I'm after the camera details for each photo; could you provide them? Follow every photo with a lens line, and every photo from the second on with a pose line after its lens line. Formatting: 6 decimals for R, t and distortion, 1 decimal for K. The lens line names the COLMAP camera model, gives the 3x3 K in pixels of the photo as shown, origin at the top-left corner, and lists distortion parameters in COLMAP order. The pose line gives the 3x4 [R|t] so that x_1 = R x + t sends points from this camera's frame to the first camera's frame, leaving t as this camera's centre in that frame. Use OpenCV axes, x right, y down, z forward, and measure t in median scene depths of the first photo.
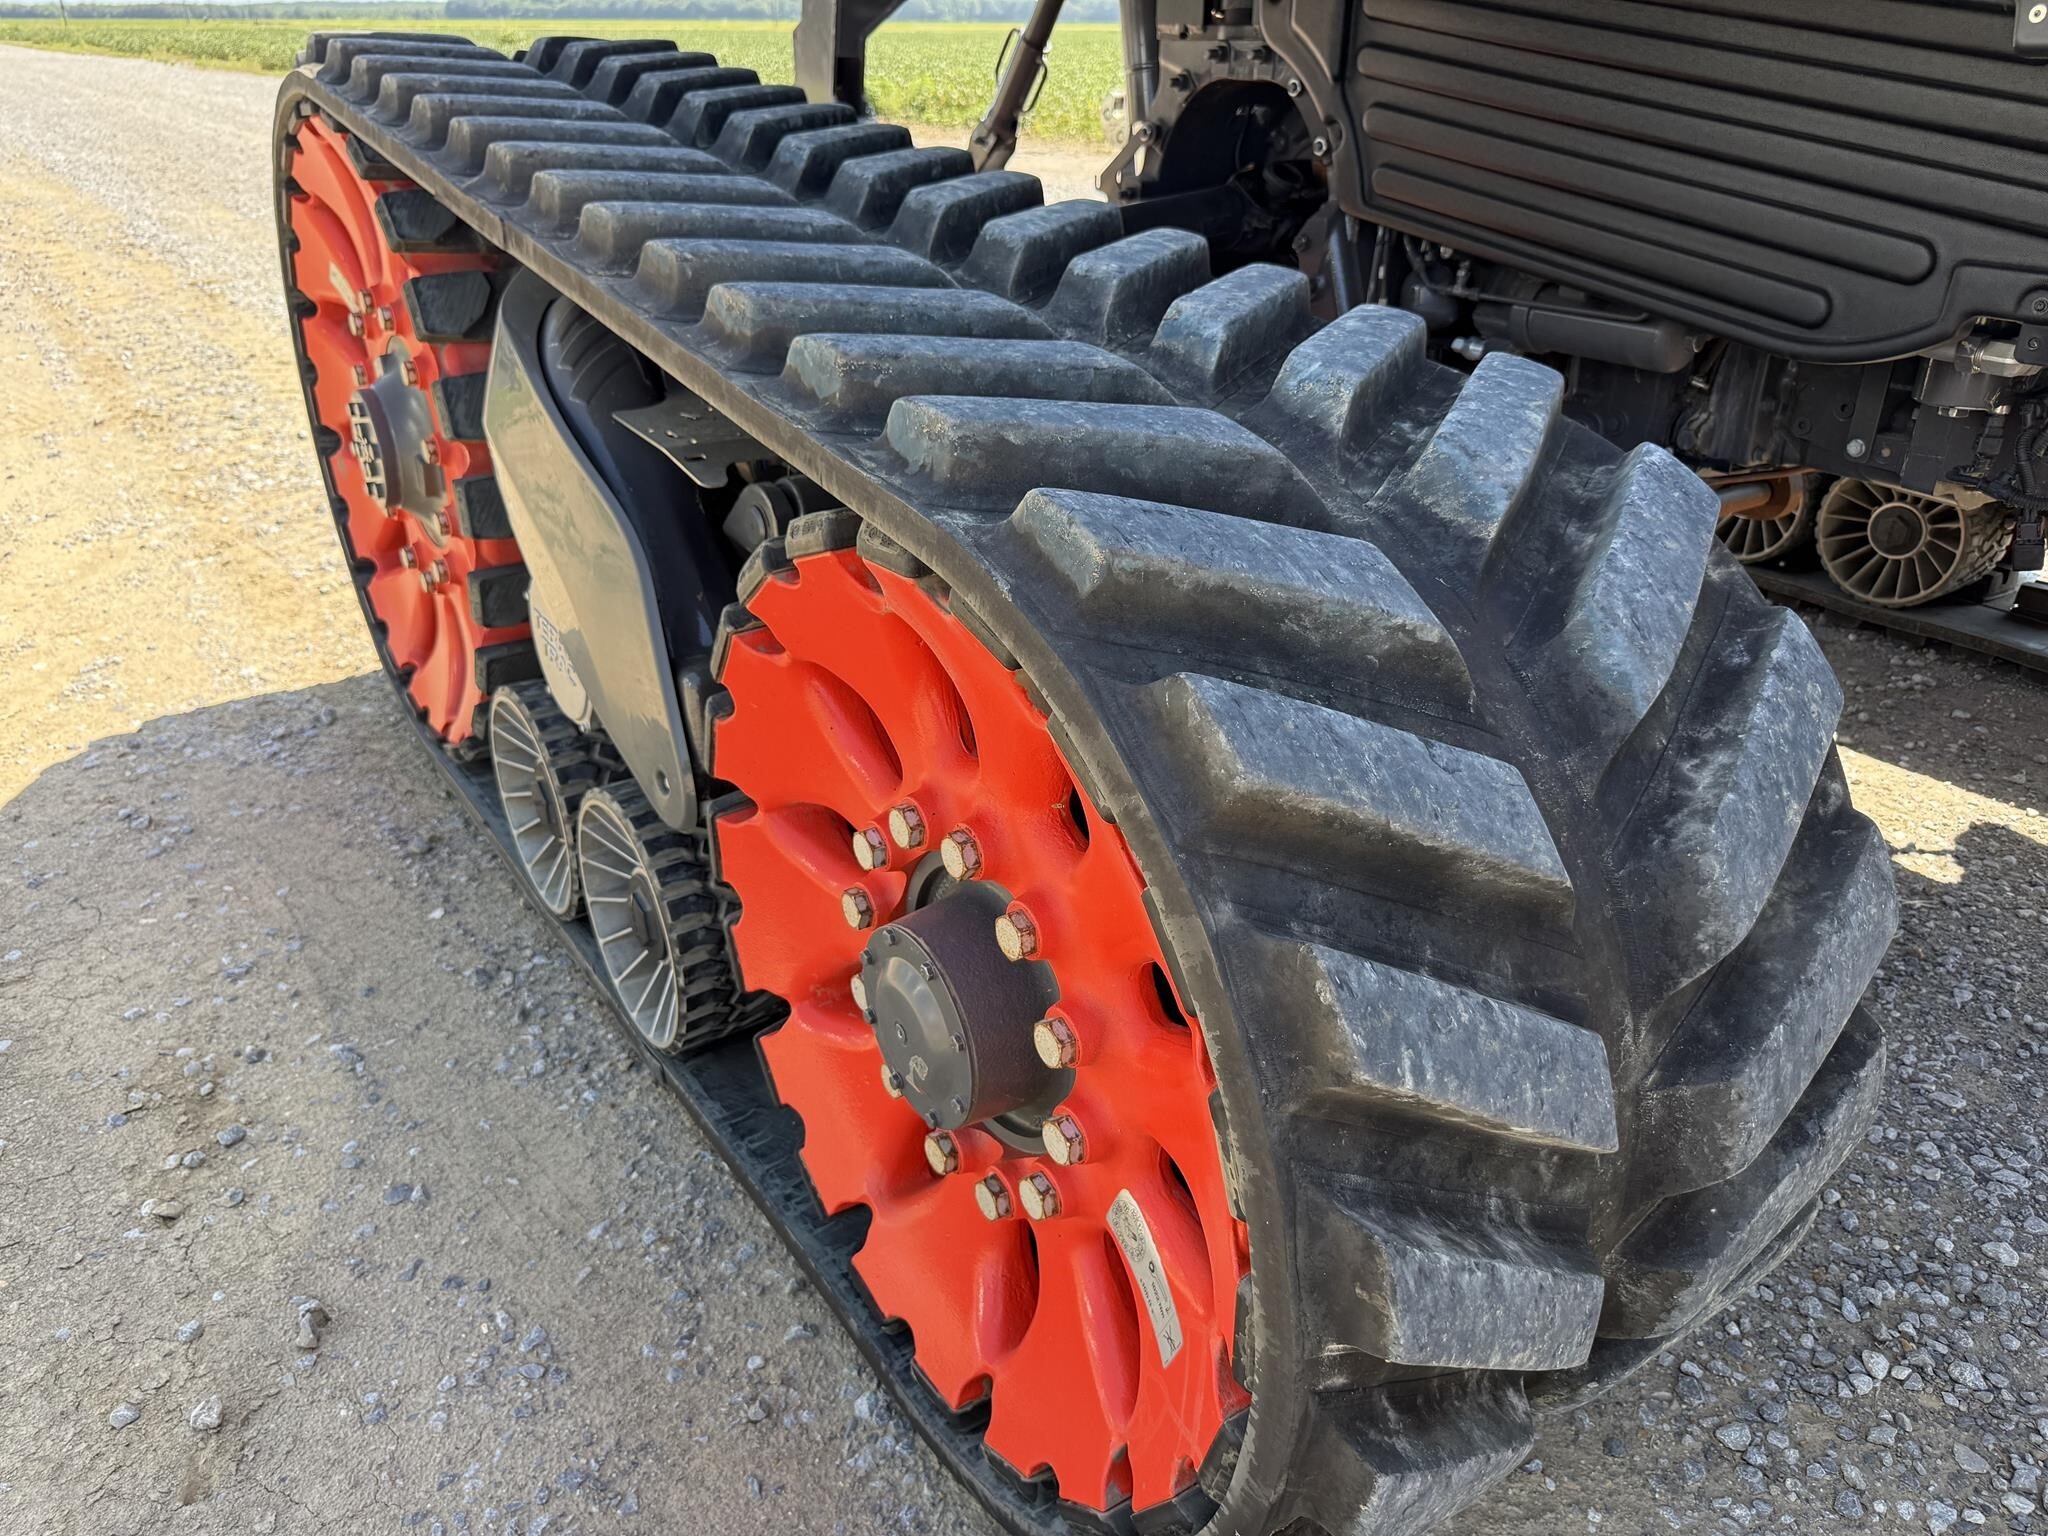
lens RADIAL K [[1490.3, 0, 1049.6], [0, 1490.3, 764.6], [0, 0, 1]] dist [0.007393, 0.003400]
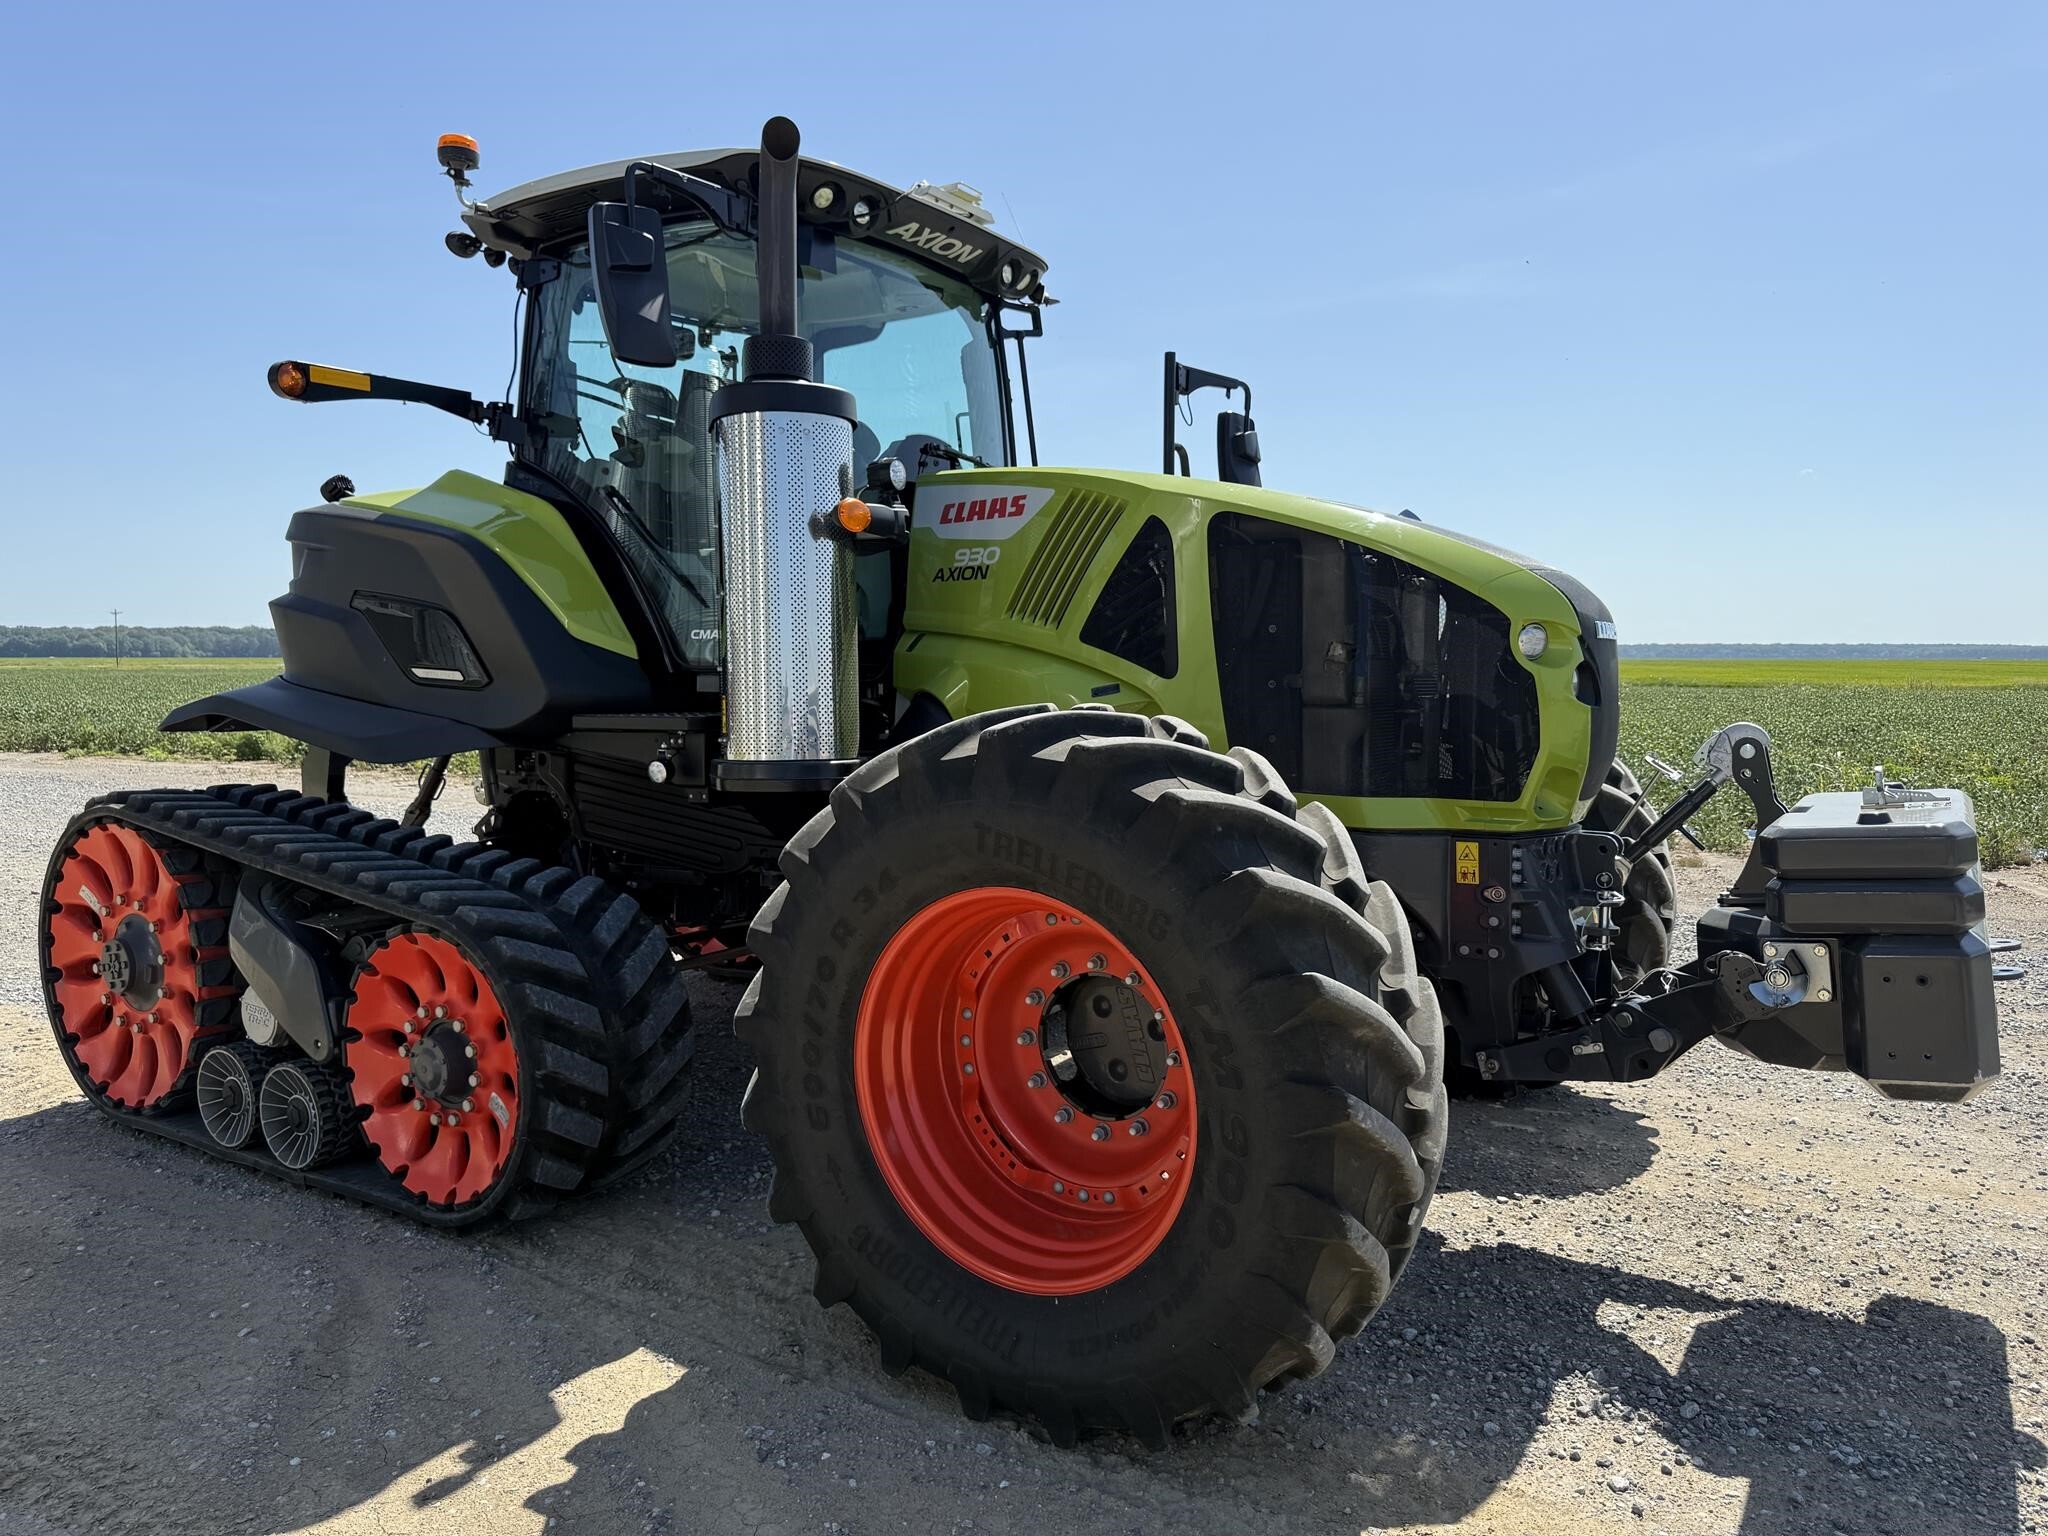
lens RADIAL K [[1441.5, 0, 1040.8], [0, 1441.5, 781.2], [0, 0, 1]] dist [0.060265, -0.102170]
pose [[0.919204, -0.040956, 0.391646, -0.077527], [0.182946, 0.925142, -0.332631, 0.960937], [-0.348705, 0.377406, 0.857887, -2.721942]]
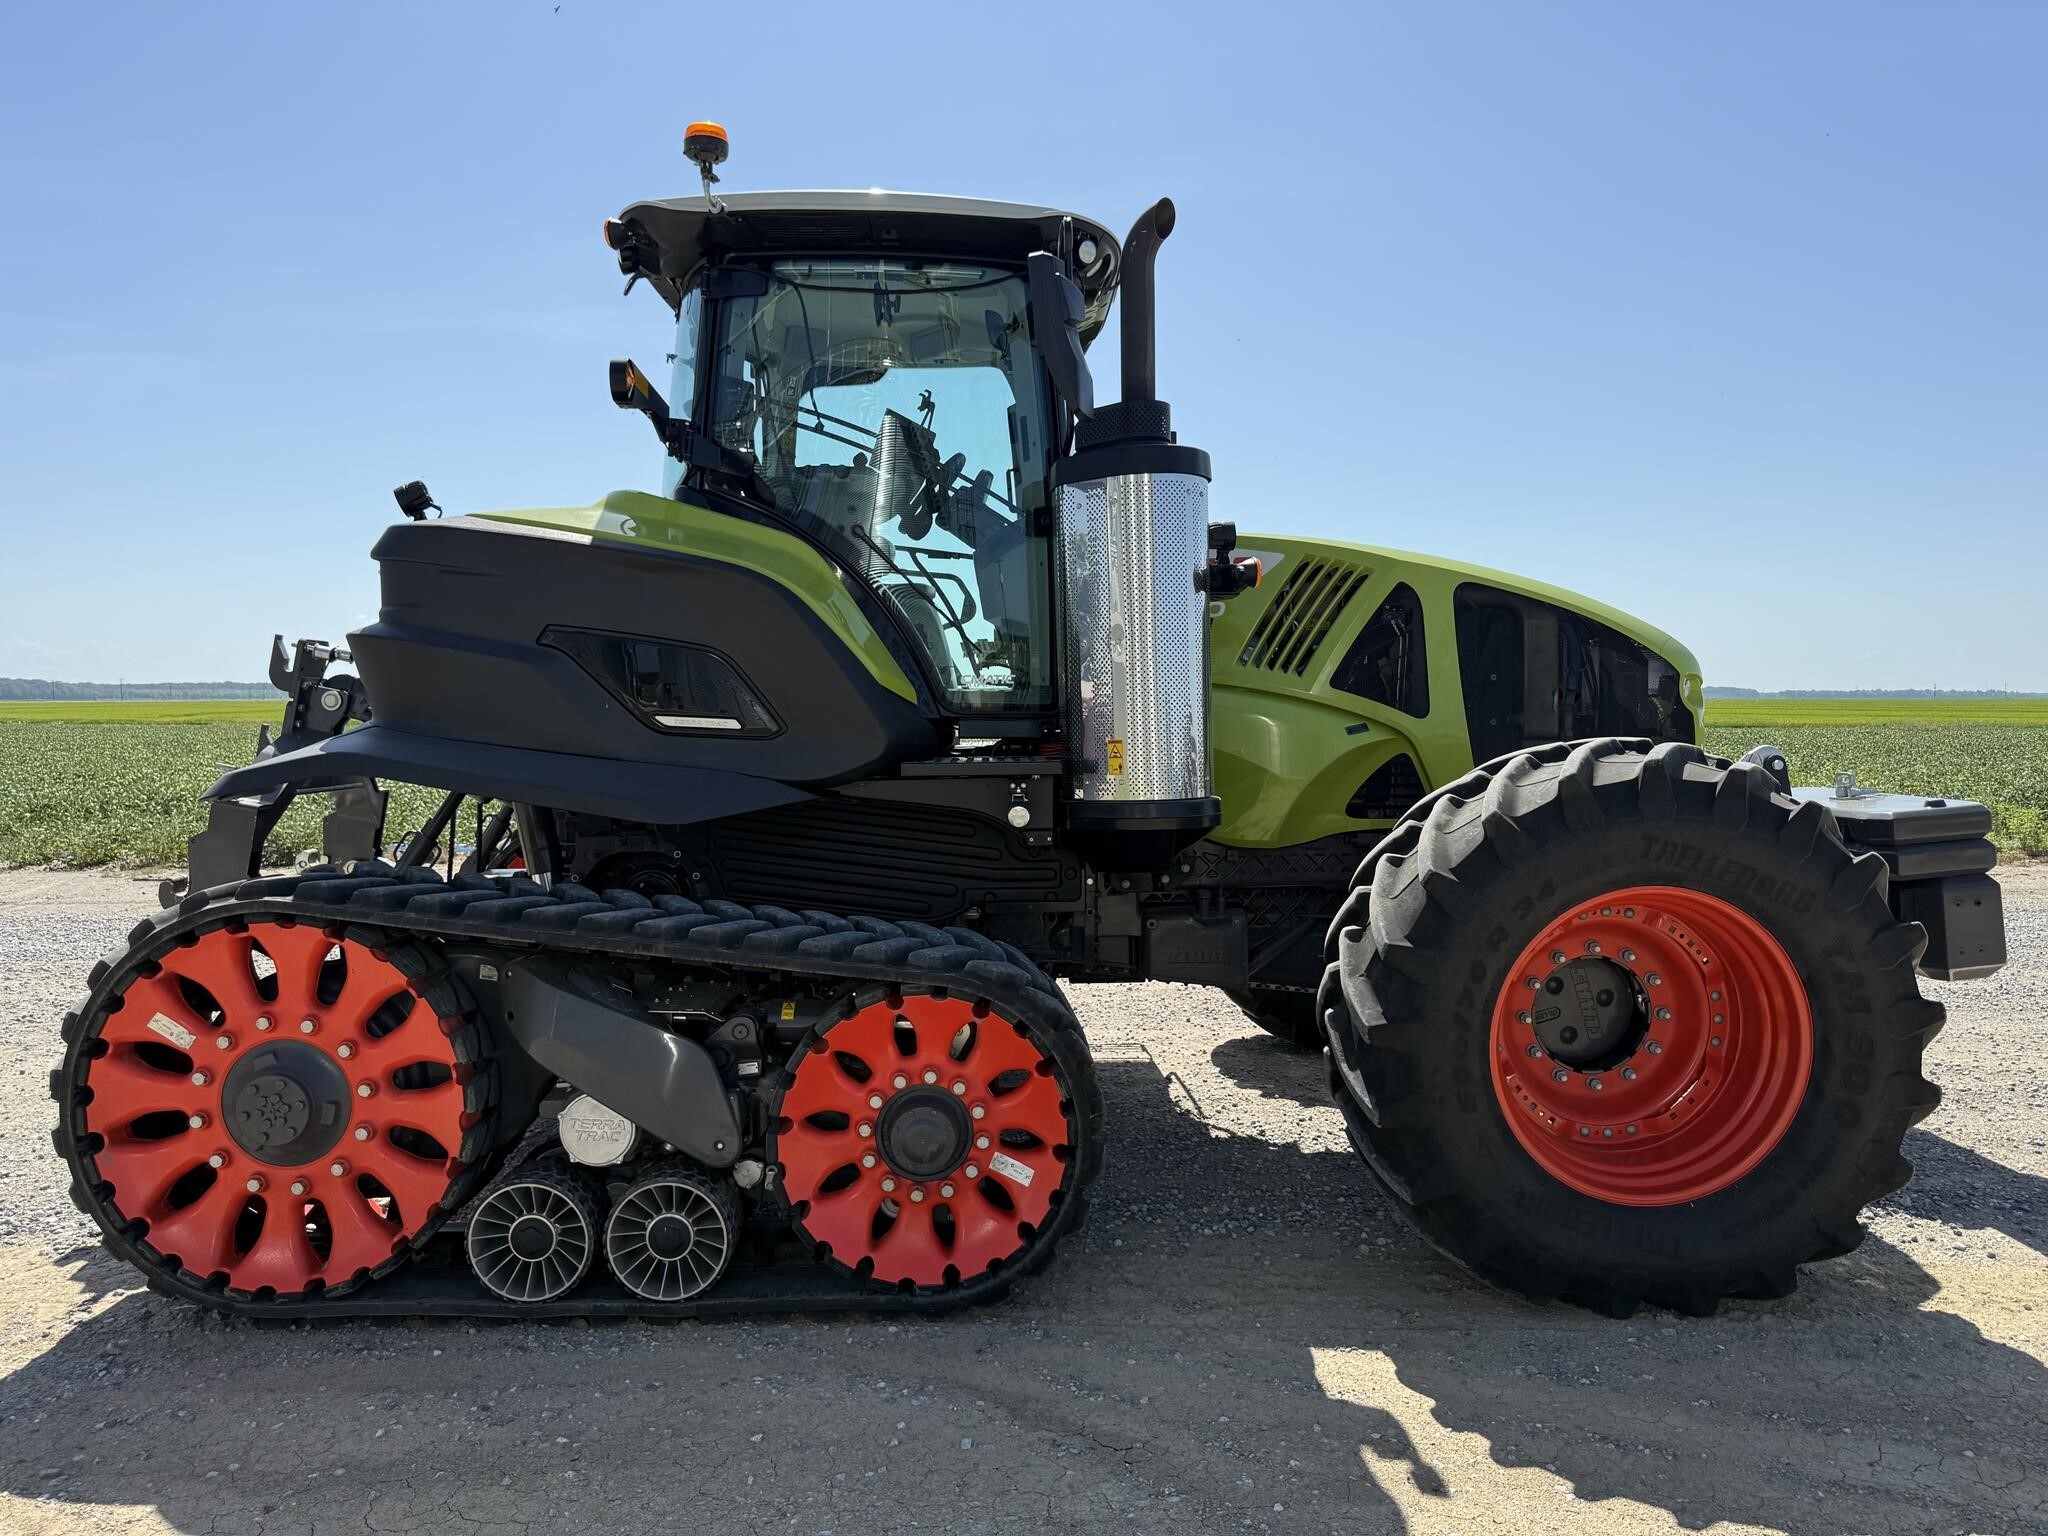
lens RADIAL K [[1443.4, 0, 1027.0], [0, 1443.4, 796.2], [0, 0, 1]] dist [0.049988, -0.108416]
pose [[0.561100, -0.065887, 0.825121, -2.552296], [0.376970, 0.907794, -0.183859, 0.162580], [-0.736926, 0.414209, 0.534201, -1.215127]]
